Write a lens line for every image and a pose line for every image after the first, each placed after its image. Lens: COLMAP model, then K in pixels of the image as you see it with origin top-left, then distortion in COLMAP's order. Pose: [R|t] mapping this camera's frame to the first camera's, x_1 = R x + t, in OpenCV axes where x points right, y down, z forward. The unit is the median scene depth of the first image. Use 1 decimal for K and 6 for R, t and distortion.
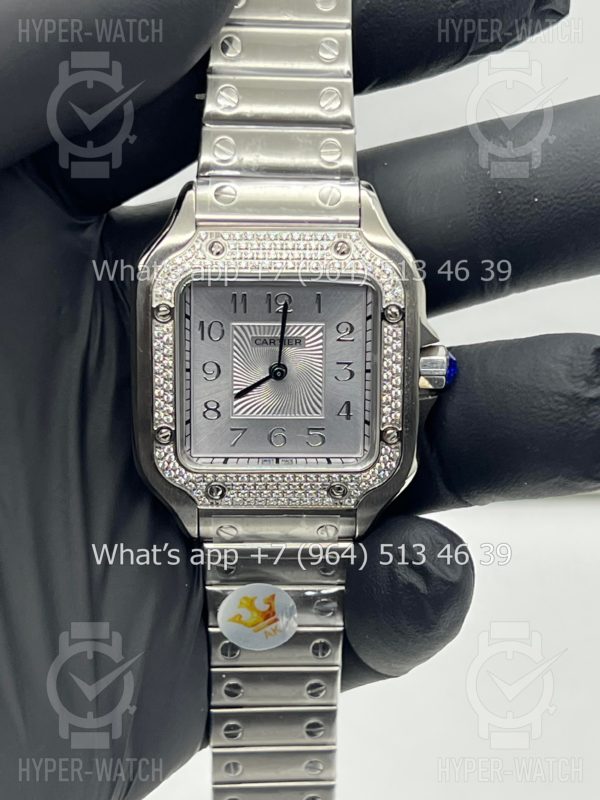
lens RADIAL K [[1794.0, 0, 300.0], [0, 1794.0, 400.0], [0, 0, 1]] dist [0.029375, -0.127595]
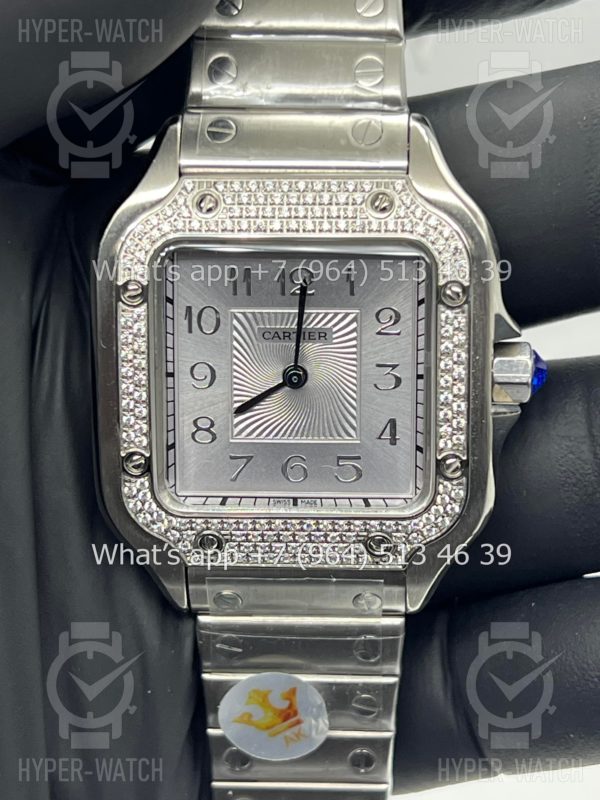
lens RADIAL K [[1758.7, 0, 300.0], [0, 1758.7, 400.0], [0, 0, 1]] dist [-0.031837, -0.166758]
pose [[0.997569, 0.003922, -0.069574, 0.039044], [-0.006900, 0.999068, -0.042616, 0.023481], [0.069342, 0.042993, 0.996666, 0.298563]]
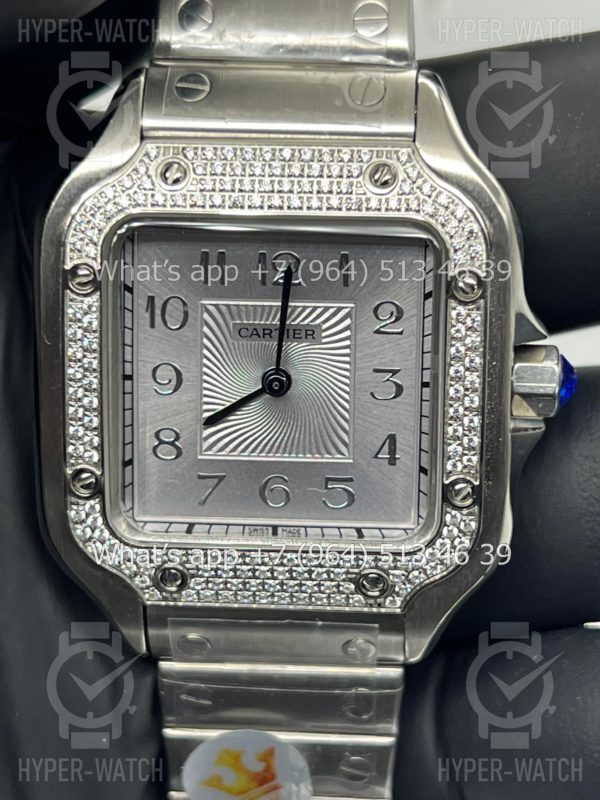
lens RADIAL K [[1794.0, 0, 300.0], [0, 1794.0, 400.0], [0, 0, 1]] dist [0.029375, -0.127595]
pose [[0.996766, 0.020776, -0.077631, 0.042860], [-0.023803, 0.998984, -0.038267, 0.012953], [0.076758, 0.039991, 0.996247, 0.400736]]
